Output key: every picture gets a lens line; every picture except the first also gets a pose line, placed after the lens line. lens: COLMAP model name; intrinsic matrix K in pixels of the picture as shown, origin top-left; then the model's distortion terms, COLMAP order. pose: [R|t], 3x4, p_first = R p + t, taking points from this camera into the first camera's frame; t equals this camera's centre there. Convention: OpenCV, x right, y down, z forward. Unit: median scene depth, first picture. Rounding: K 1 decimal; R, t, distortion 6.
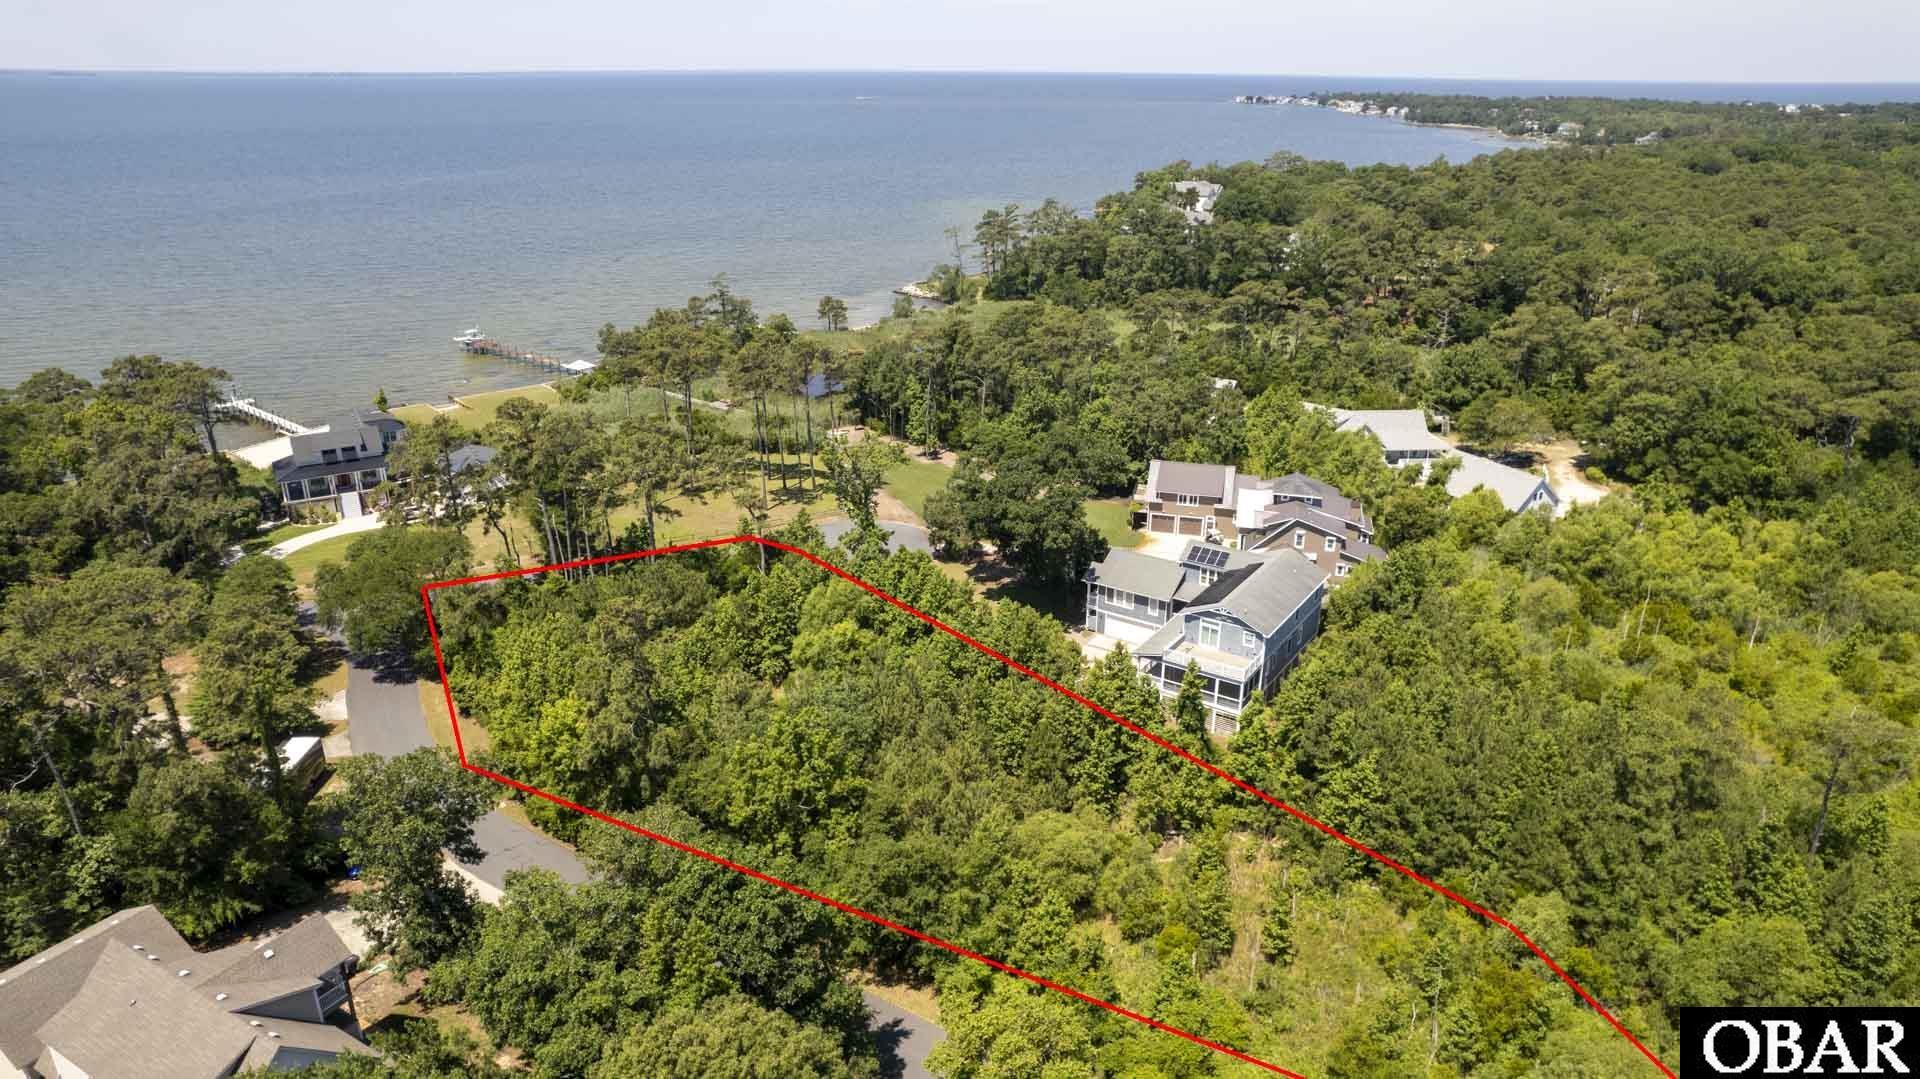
lens RADIAL K [[1268.9, 0, 956.7], [0, 1268.9, 541.4], [0, 0, 1]] dist [-0.047791, 0.024373]
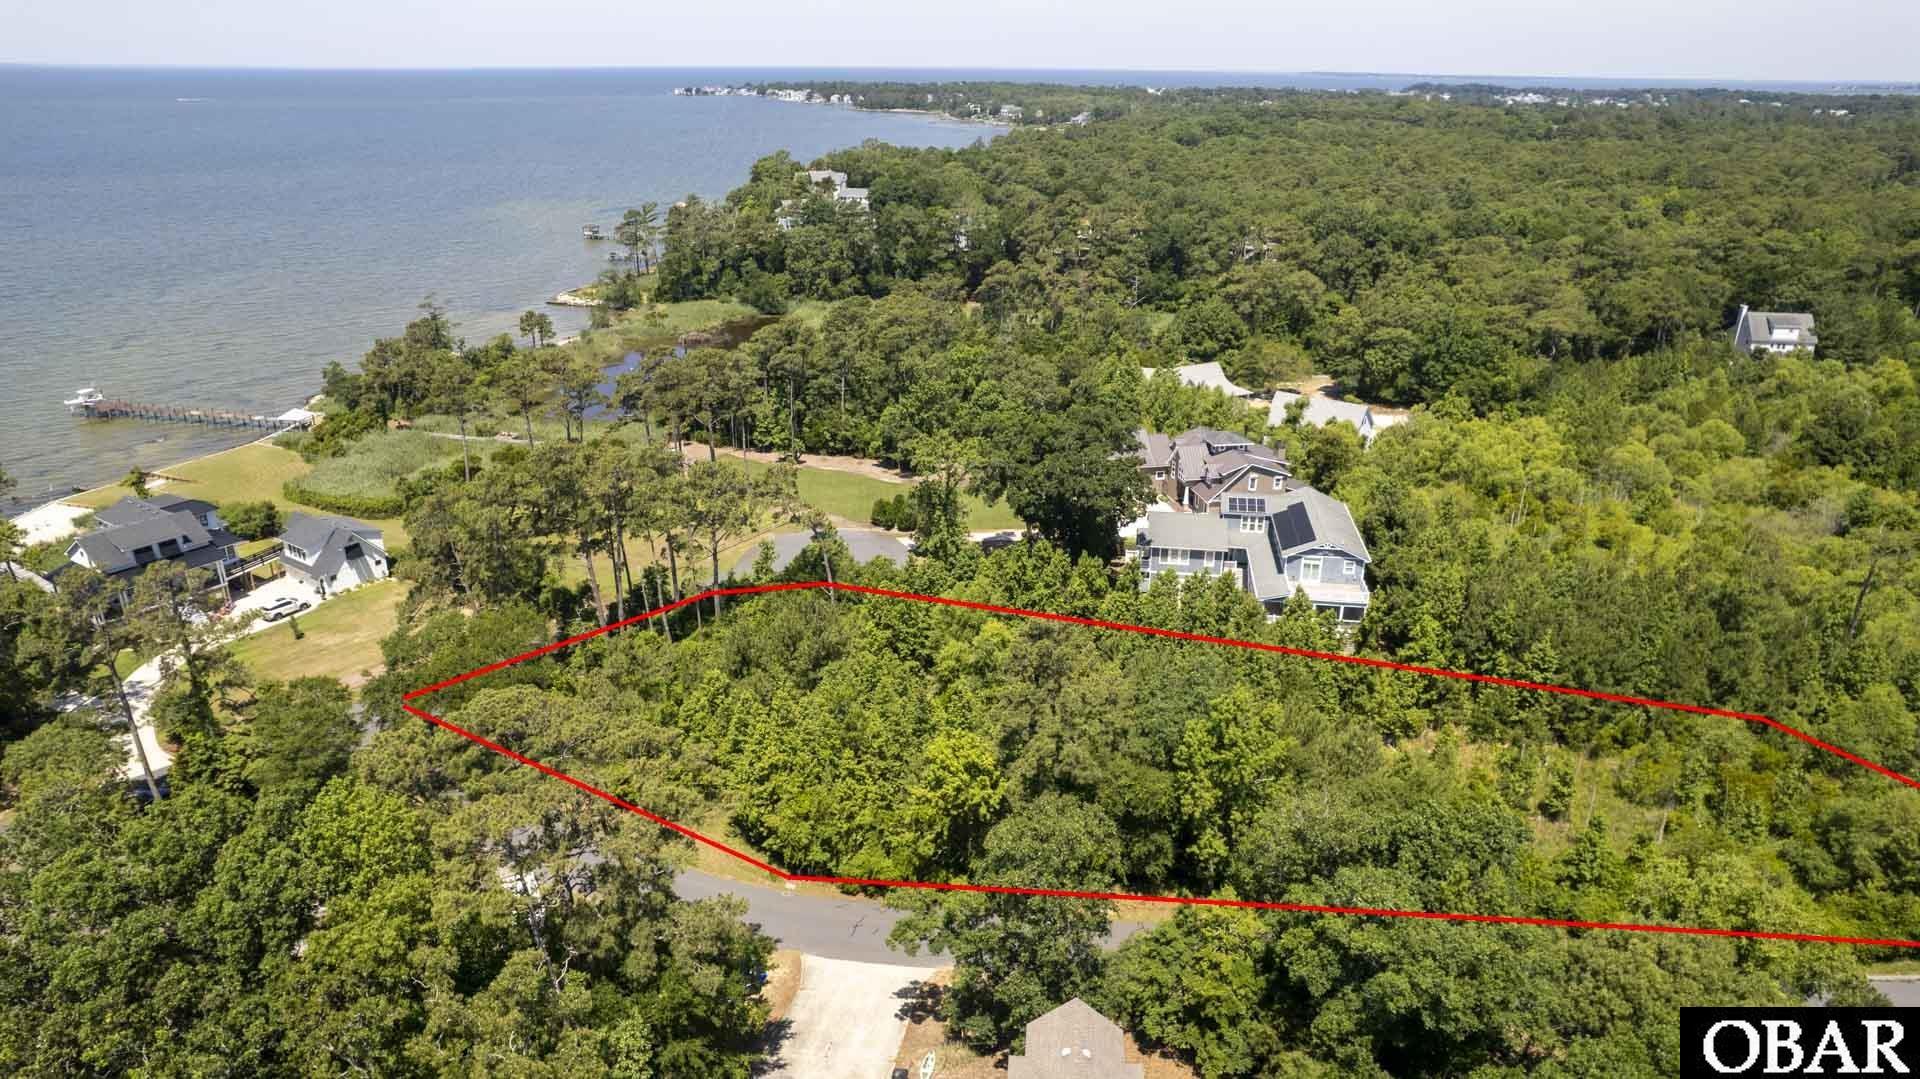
lens RADIAL K [[1268.9, 0, 959.9], [0, 1268.9, 538.3], [0, 0, 1]] dist [-0.047791, 0.024373]
pose [[0.897023, -0.156048, 0.413520, -0.229342], [0.154502, 0.987284, 0.037416, -0.018500], [-0.414100, 0.030327, 0.909726, 0.050484]]
